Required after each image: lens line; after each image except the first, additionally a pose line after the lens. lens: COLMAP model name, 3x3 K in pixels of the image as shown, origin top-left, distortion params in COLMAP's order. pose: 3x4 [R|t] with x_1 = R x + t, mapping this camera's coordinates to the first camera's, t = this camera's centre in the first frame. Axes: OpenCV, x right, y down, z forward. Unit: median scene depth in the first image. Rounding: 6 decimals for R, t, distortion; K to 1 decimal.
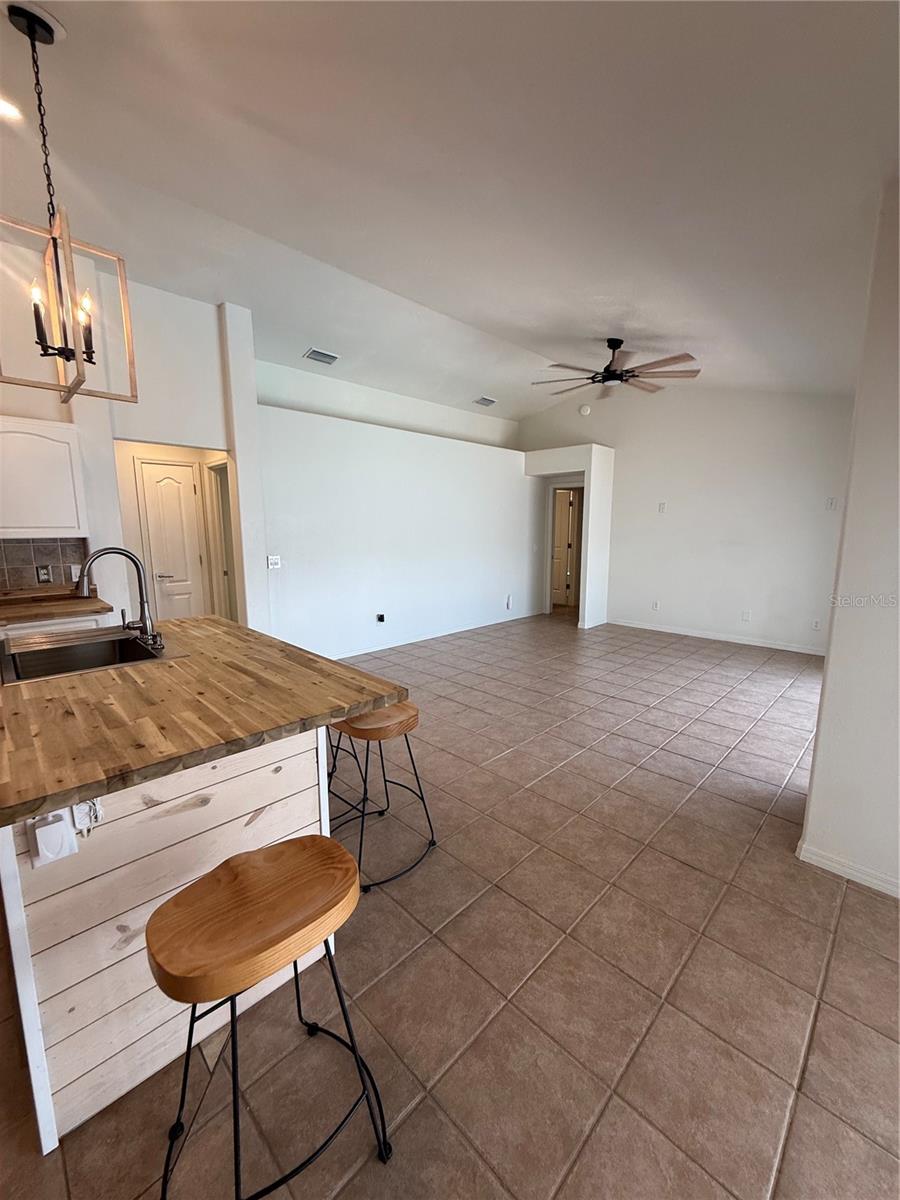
lens RADIAL K [[477.1, 0, 449.4], [0, 477.1, 599.9], [0, 0, 1]] dist [-0.000298, 0.000517]
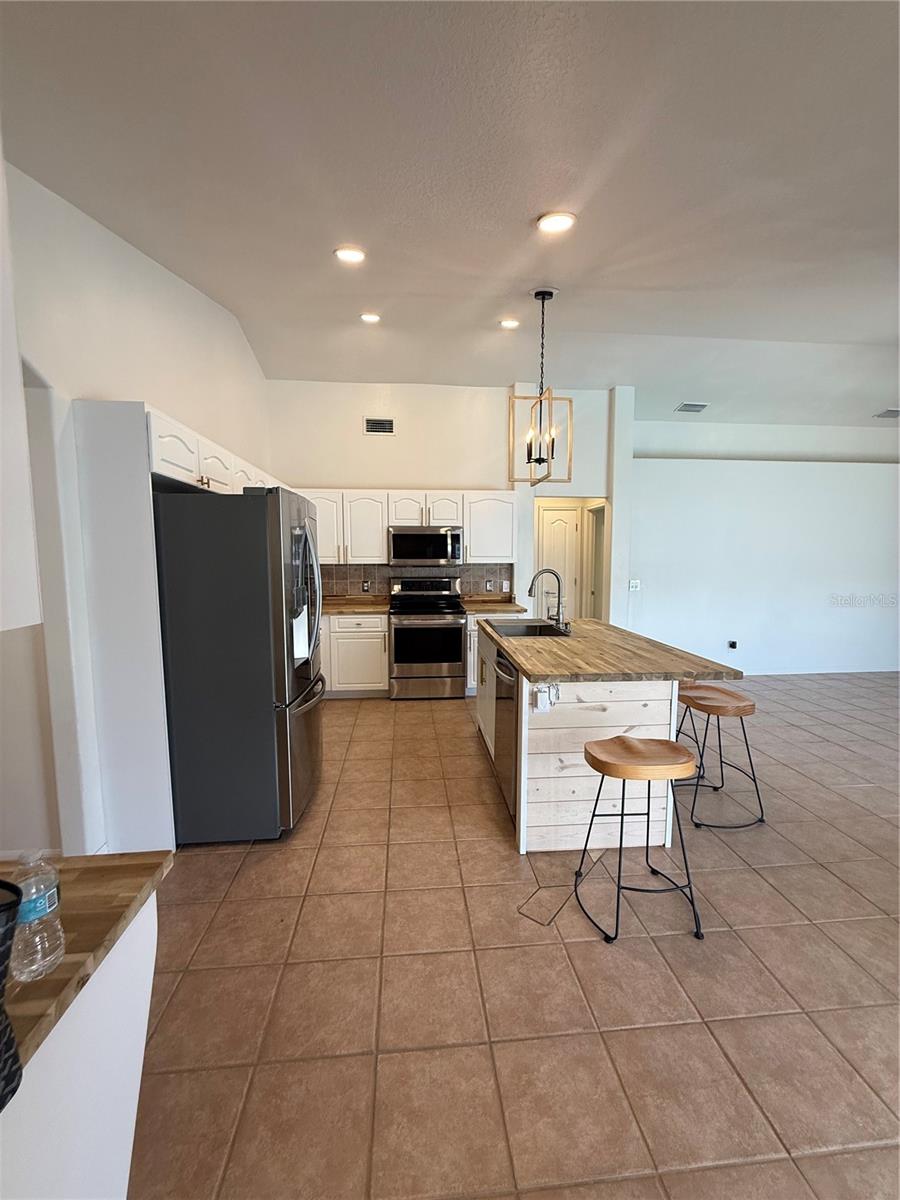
lens RADIAL K [[477.1, 0, 451.1], [0, 477.1, 599.0], [0, 0, 1]] dist [-0.000298, 0.000517]
pose [[0.769076, 0.059422, -0.636389, 0.094743], [-0.098085, 0.994848, -0.025643, 0.066120], [0.631586, 0.082141, 0.770942, -0.459743]]
